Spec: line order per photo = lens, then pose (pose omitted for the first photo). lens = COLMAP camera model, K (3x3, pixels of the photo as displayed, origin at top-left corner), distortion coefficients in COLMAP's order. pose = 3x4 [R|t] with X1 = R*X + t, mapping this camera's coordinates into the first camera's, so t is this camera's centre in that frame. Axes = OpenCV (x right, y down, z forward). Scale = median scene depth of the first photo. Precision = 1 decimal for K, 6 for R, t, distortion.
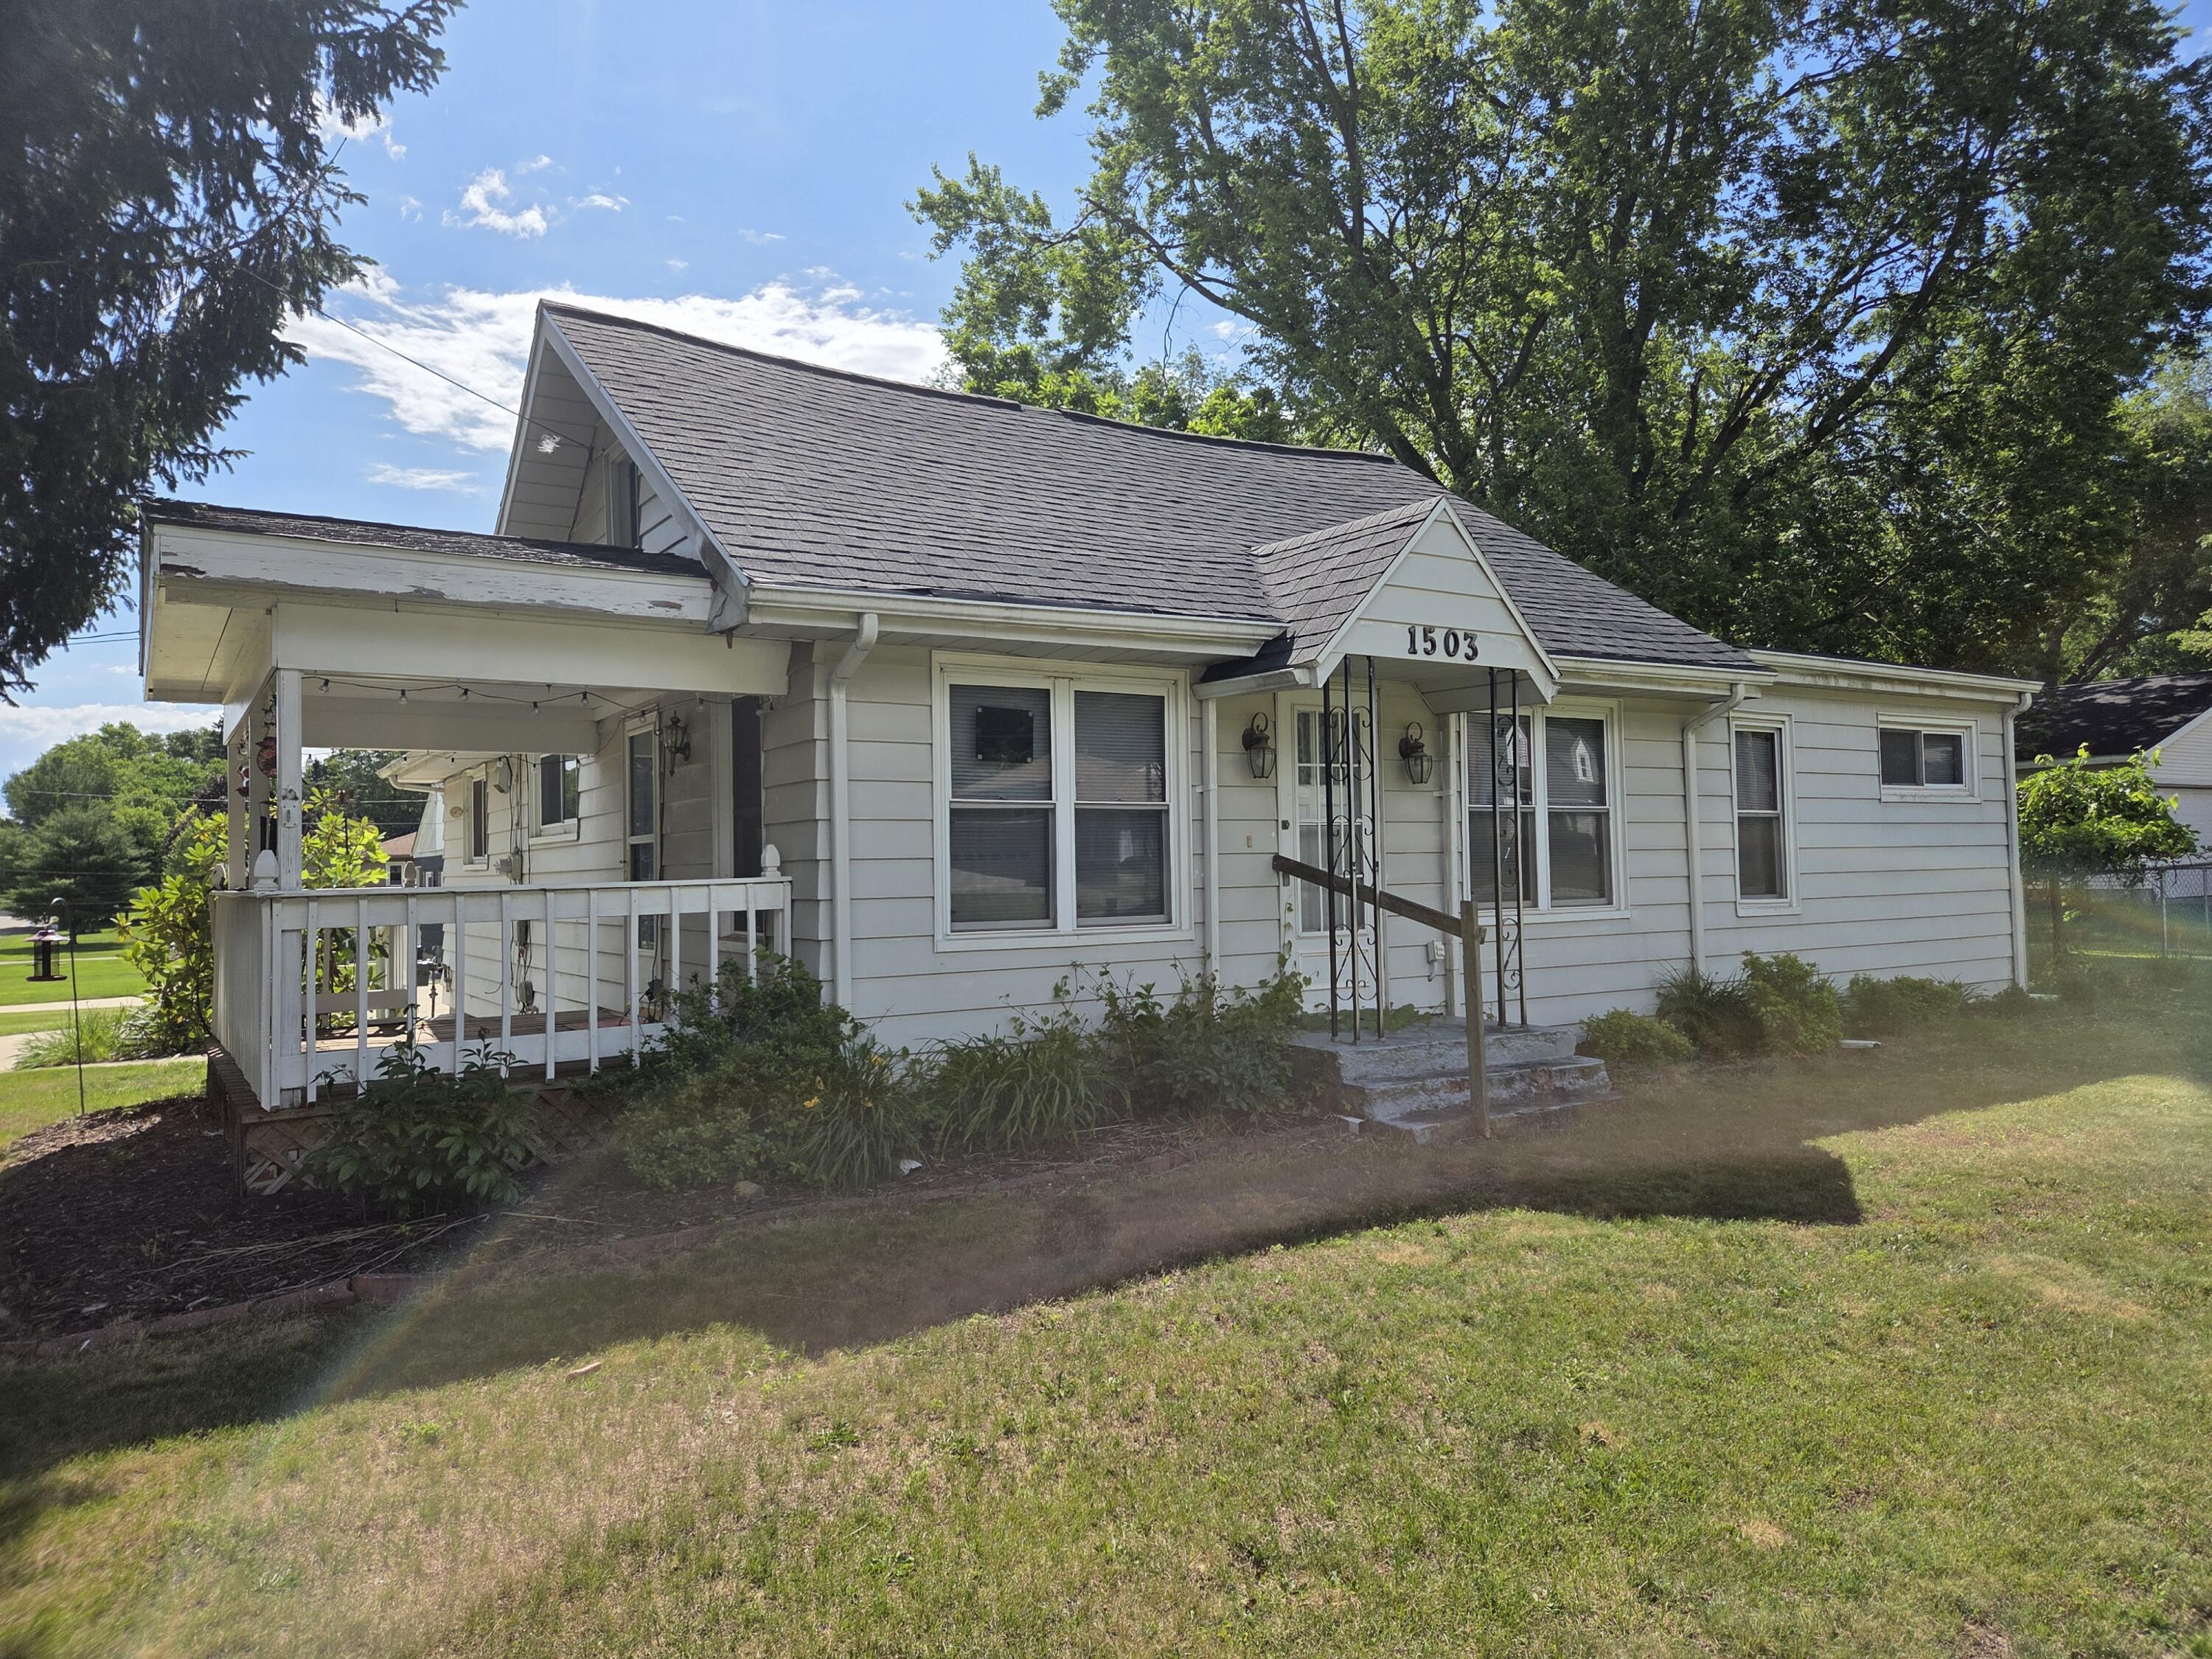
lens RADIAL K [[1492.5, 0, 1126.6], [0, 1492.5, 829.6], [0, 0, 1]] dist [0.074994, -0.067335]
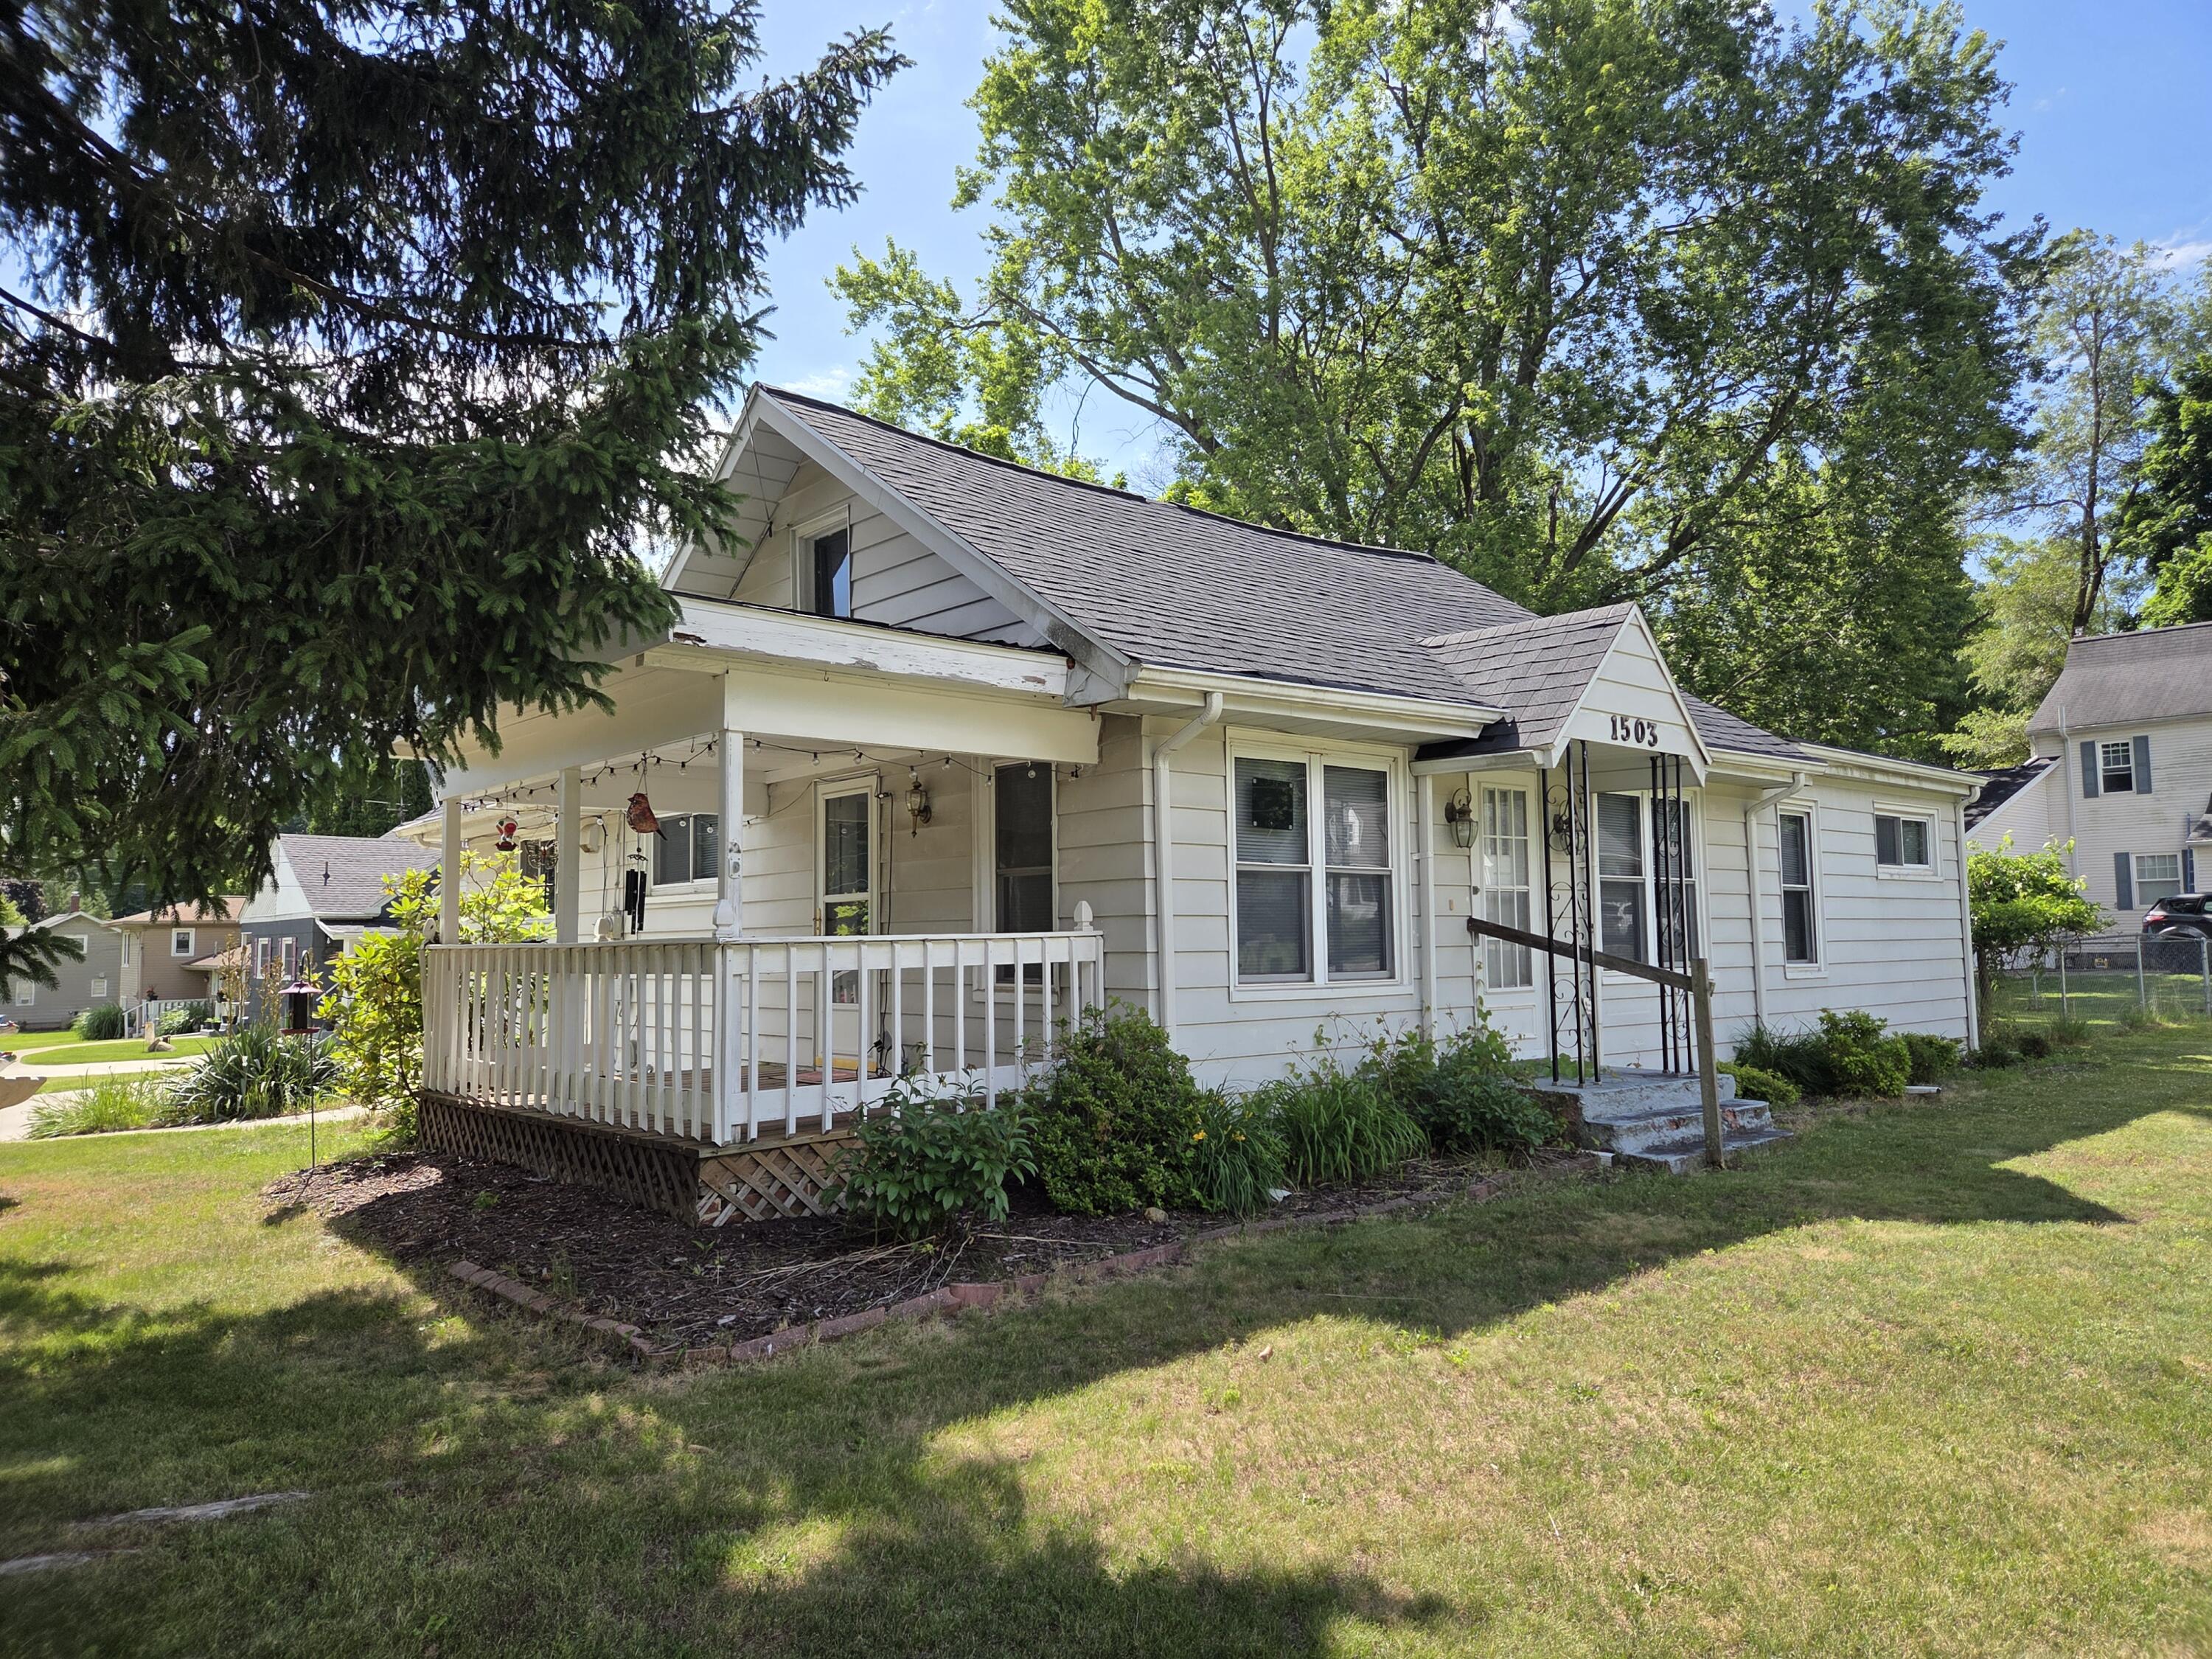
lens RADIAL K [[1494.4, 0, 1114.3], [0, 1494.4, 838.2], [0, 0, 1]] dist [0.083704, -0.079228]
pose [[0.989626, 0.016944, 0.142668, -0.327108], [-0.010761, 0.998973, -0.044003, 0.010372], [-0.143267, 0.042012, 0.988792, -0.063818]]
